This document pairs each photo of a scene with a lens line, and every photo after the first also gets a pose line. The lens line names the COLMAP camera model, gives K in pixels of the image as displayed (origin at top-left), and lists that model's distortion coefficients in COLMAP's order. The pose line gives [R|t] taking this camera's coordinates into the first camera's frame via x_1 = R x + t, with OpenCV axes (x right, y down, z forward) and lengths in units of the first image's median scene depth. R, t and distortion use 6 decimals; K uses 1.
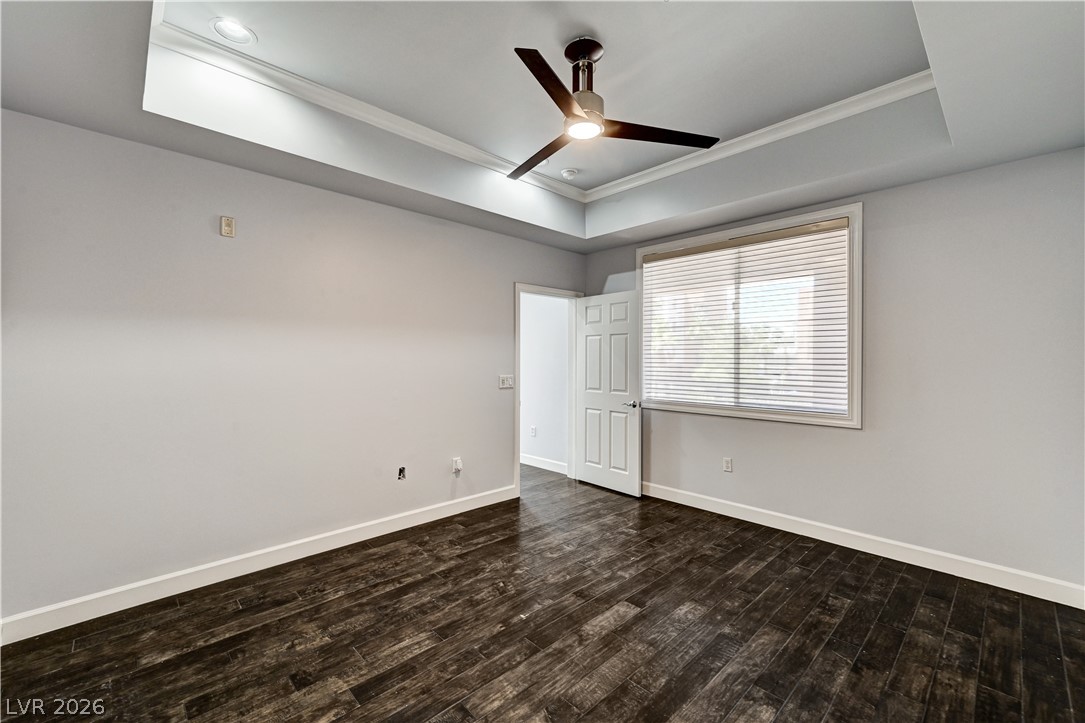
lens RADIAL K [[448.5, 0, 549.8], [0, 448.5, 364.6], [0, 0, 1]] dist [0.012079, -0.000250]
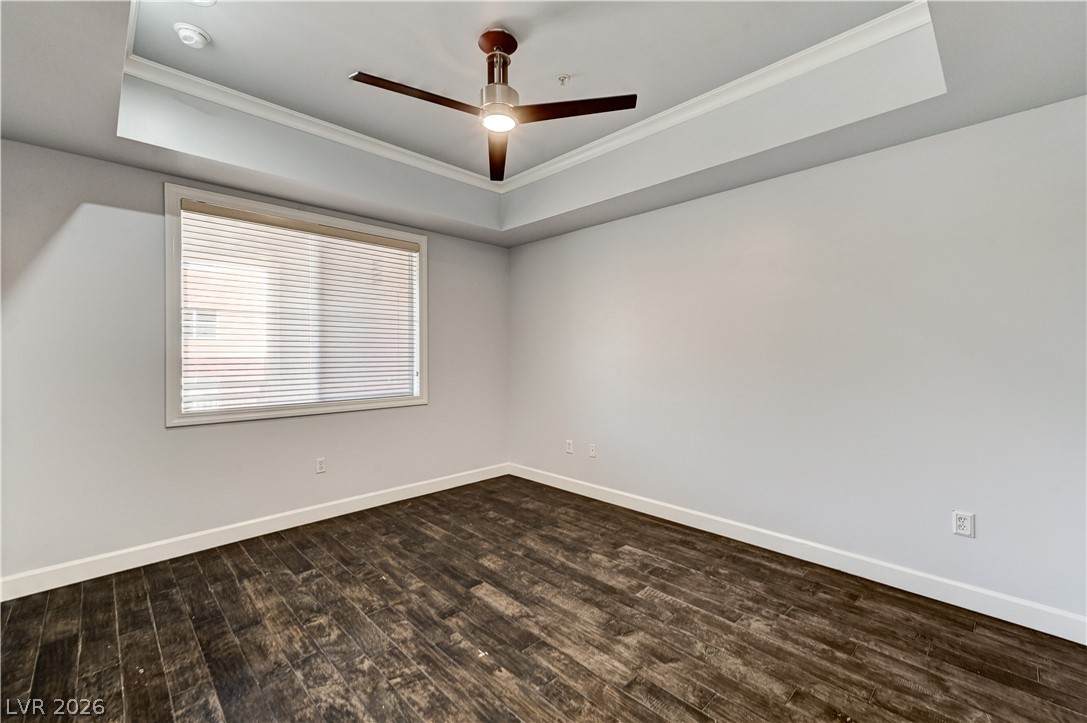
lens RADIAL K [[454.9, 0, 548.0], [0, 454.9, 354.5], [0, 0, 1]] dist [0.017984, -0.000375]
pose [[-0.013255, -0.004676, 0.999901, -0.794564], [0.015999, 0.999860, 0.004887, -0.007582], [-0.999784, 0.016062, -0.013178, 0.756037]]
